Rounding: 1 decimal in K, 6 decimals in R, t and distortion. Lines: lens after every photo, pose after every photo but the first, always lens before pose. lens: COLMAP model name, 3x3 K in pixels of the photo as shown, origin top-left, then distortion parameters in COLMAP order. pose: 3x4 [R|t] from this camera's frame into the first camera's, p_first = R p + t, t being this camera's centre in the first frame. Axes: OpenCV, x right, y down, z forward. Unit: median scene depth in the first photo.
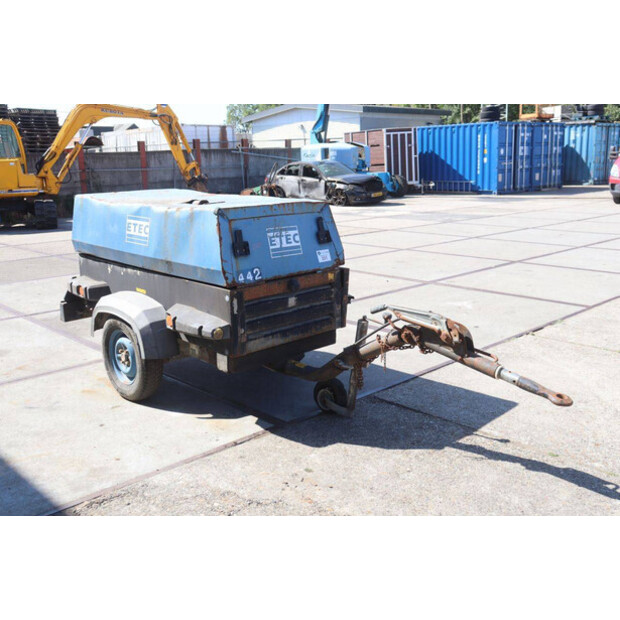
lens RADIAL K [[675.1, 0, 326.6], [0, 675.1, 310.8], [0, 0, 1]] dist [-0.056399, 0.031247]
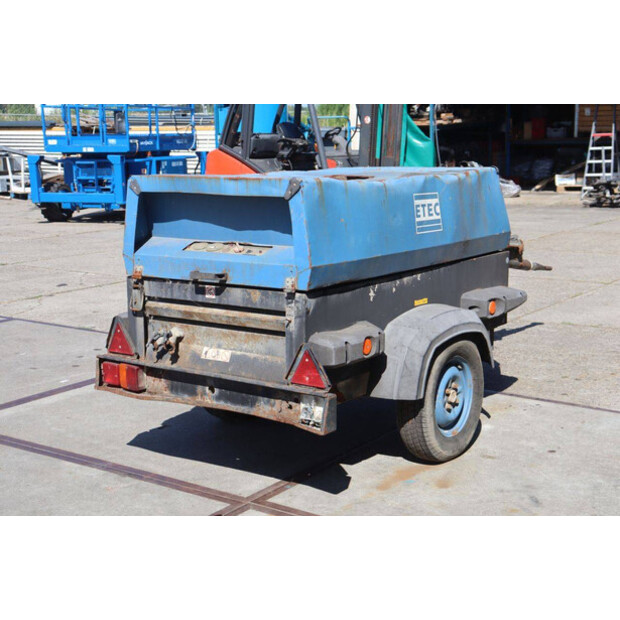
lens RADIAL K [[980.6, 0, 310.0], [0, 980.6, 310.0], [0, 0, 1]] dist [0.103471, 0.193812]
pose [[-0.164039, -0.158637, 0.973615, -1.361805], [0.244870, 0.949544, 0.195972, -0.271867], [-0.955578, 0.270556, -0.116917, 1.350806]]
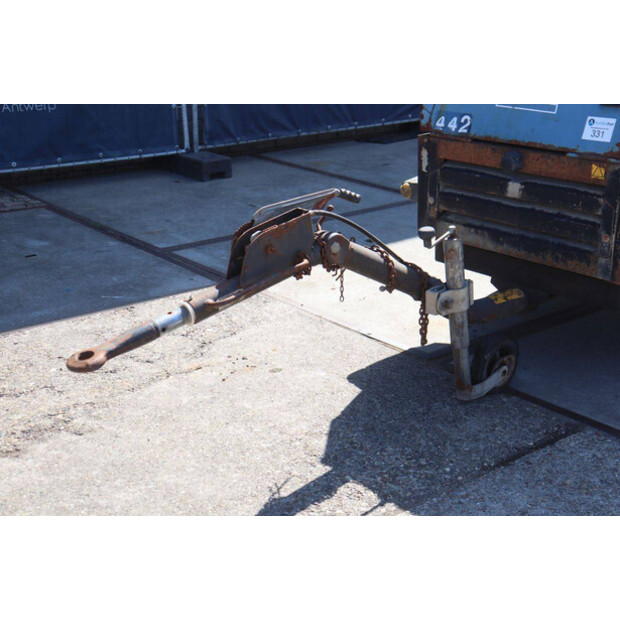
lens RADIAL K [[980.6, 0, 310.0], [0, 980.6, 310.0], [0, 0, 1]] dist [0.103471, 0.193812]
pose [[-0.095912, 0.341837, -0.934852, 0.825737], [-0.216120, 0.909626, 0.354786, -0.189257], [0.971644, 0.236069, -0.013367, 0.878531]]
